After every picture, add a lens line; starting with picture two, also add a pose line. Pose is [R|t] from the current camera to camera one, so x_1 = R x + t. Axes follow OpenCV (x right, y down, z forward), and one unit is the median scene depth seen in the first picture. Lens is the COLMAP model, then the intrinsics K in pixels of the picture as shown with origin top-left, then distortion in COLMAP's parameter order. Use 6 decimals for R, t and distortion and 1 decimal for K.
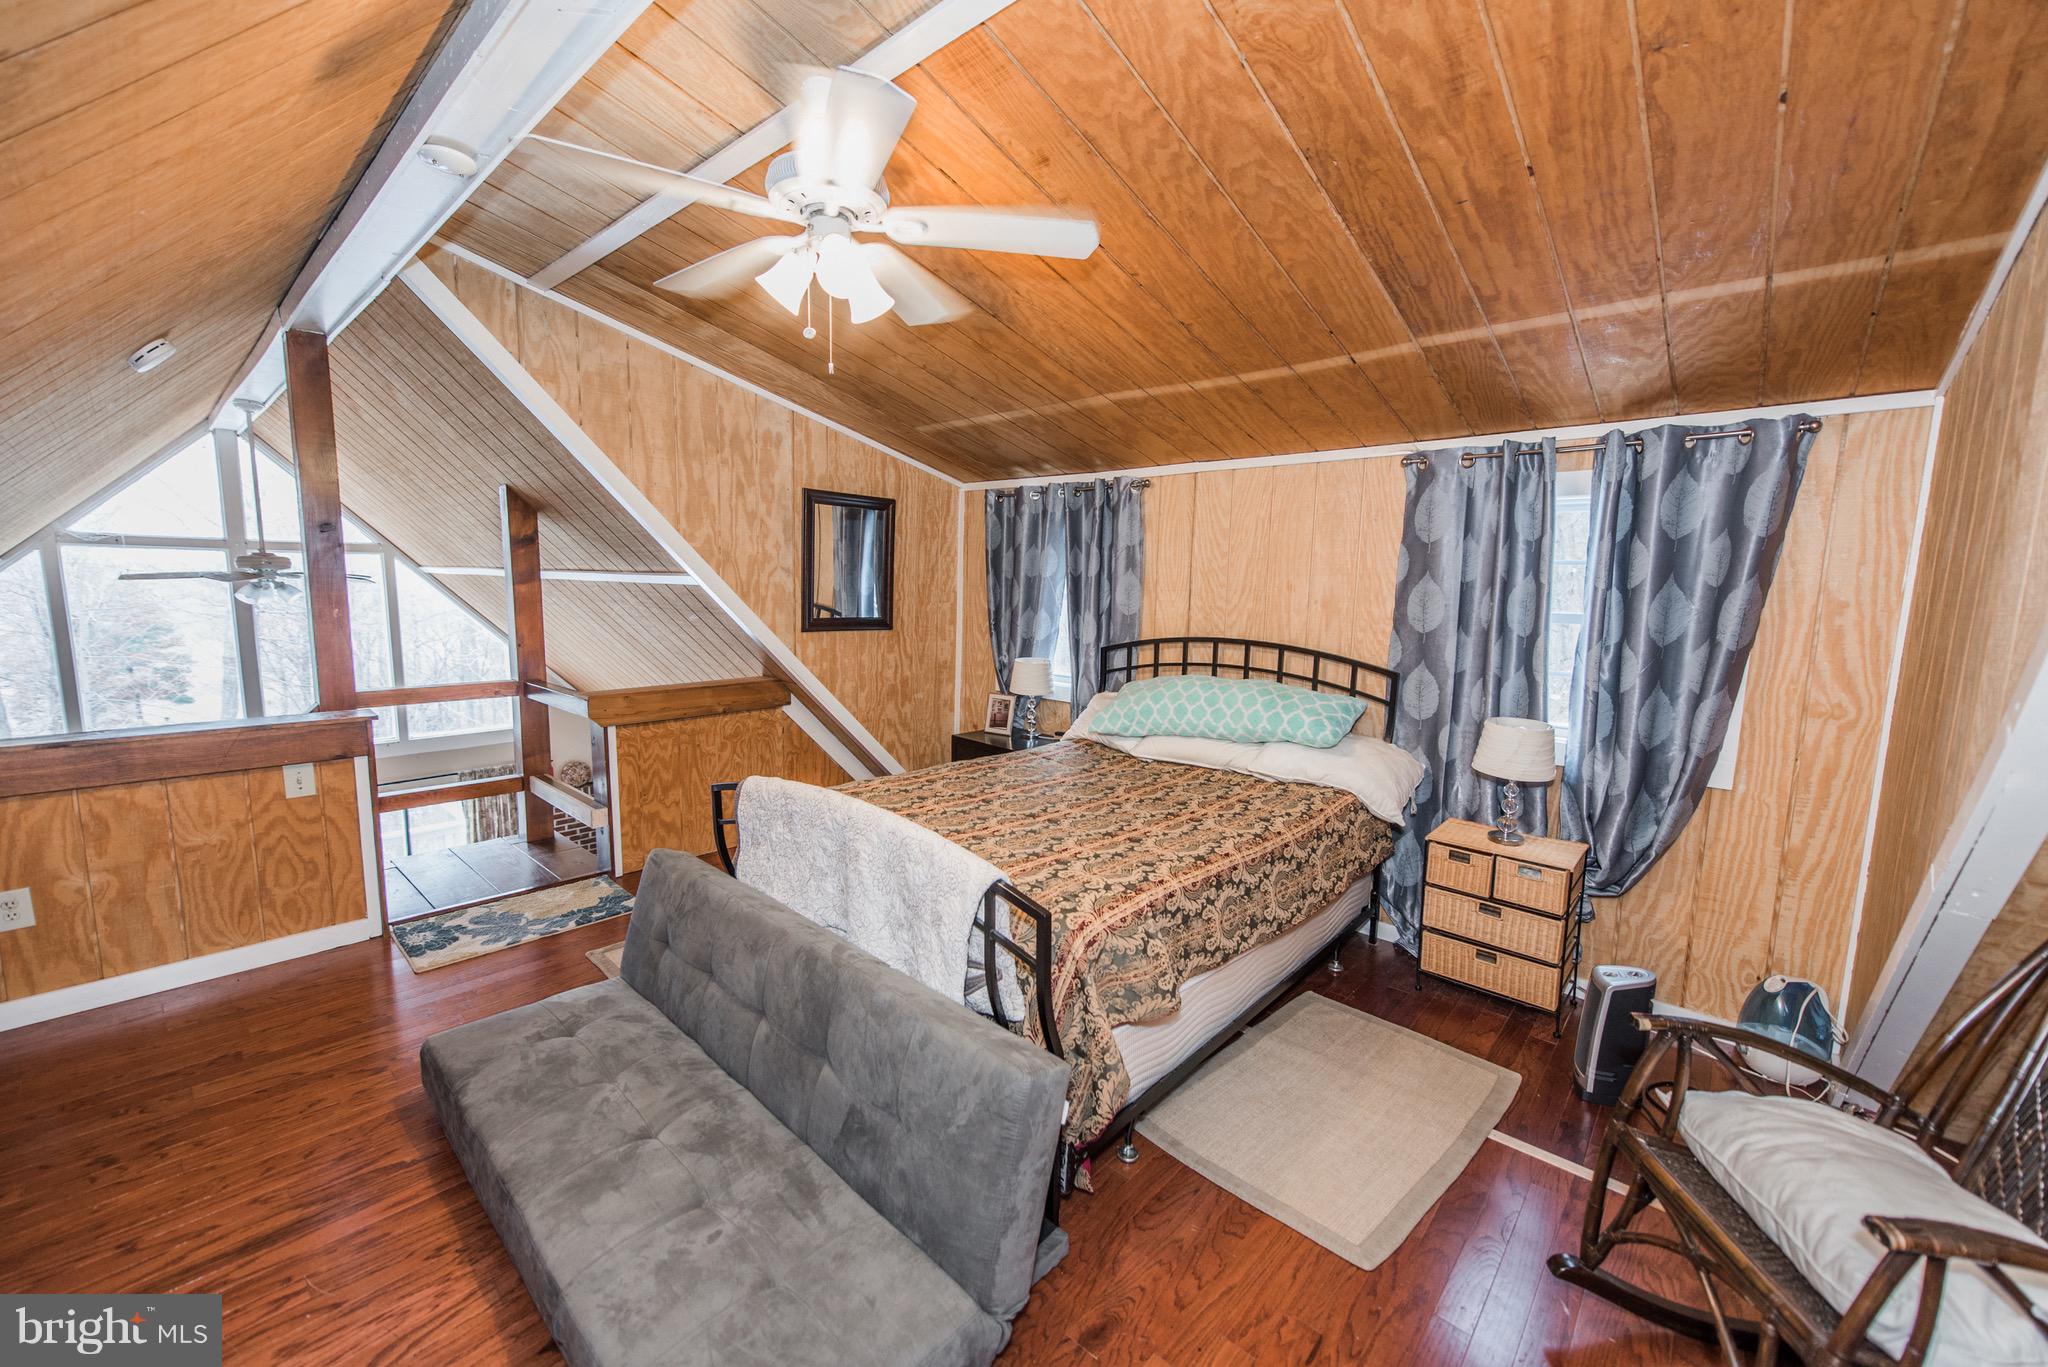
lens RADIAL K [[799.3, 0, 1021.3], [0, 799.3, 683.9], [0, 0, 1]] dist [0.006683, -0.002187]
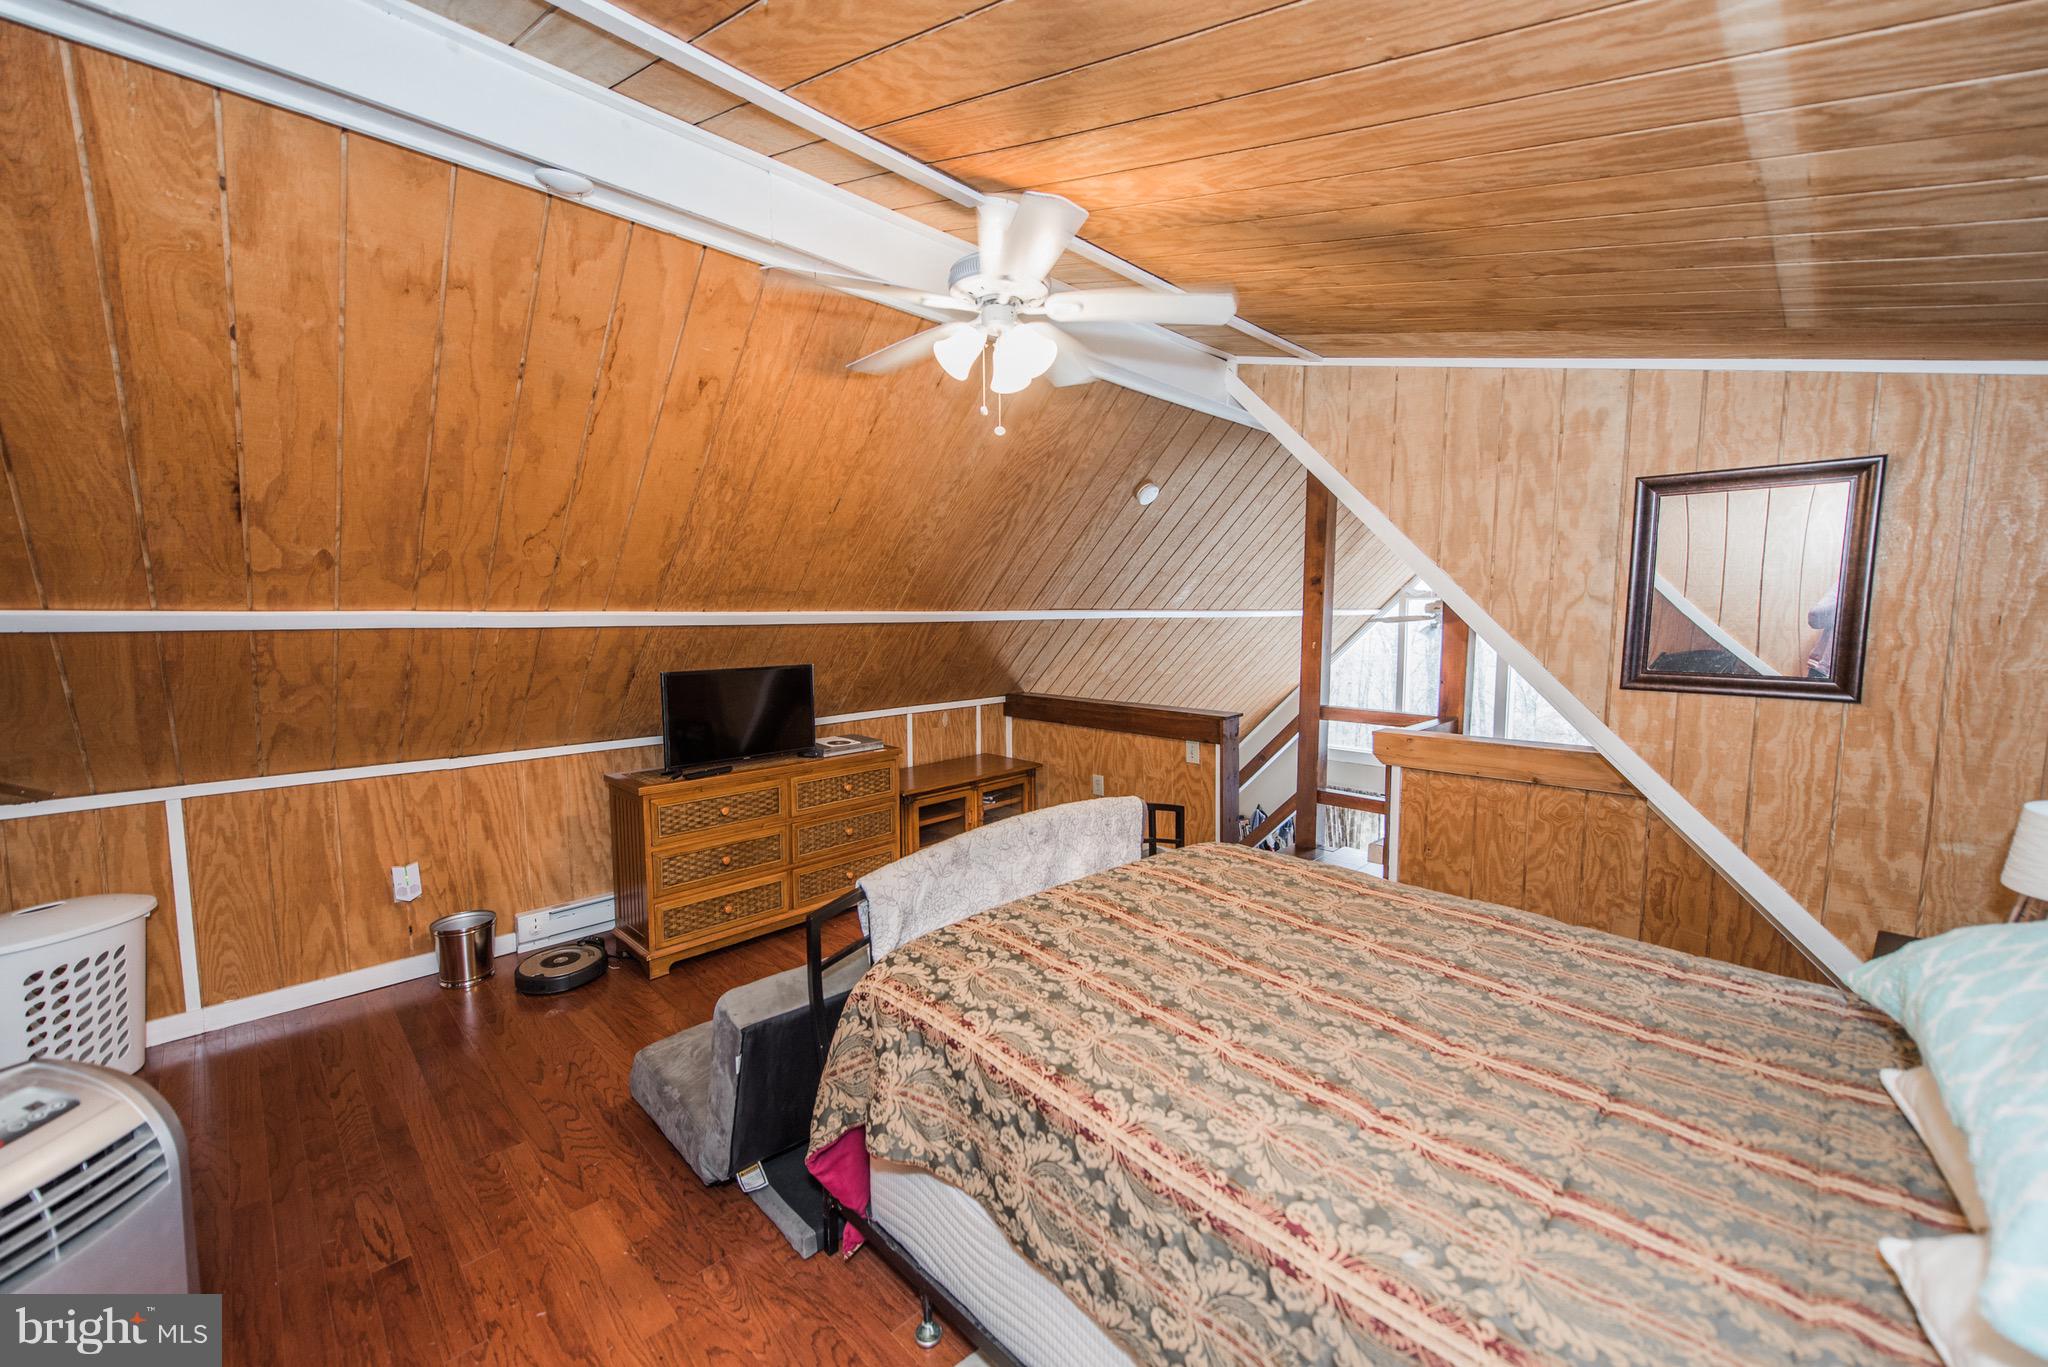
lens RADIAL K [[799.3, 0, 1016.4], [0, 799.3, 682.8], [0, 0, 1]] dist [0.006683, -0.002187]
pose [[-0.056744, 0.068898, -0.996009, 0.463699], [-0.124936, 0.989284, 0.075550, -0.061353], [0.990541, 0.128724, -0.047528, 0.556798]]
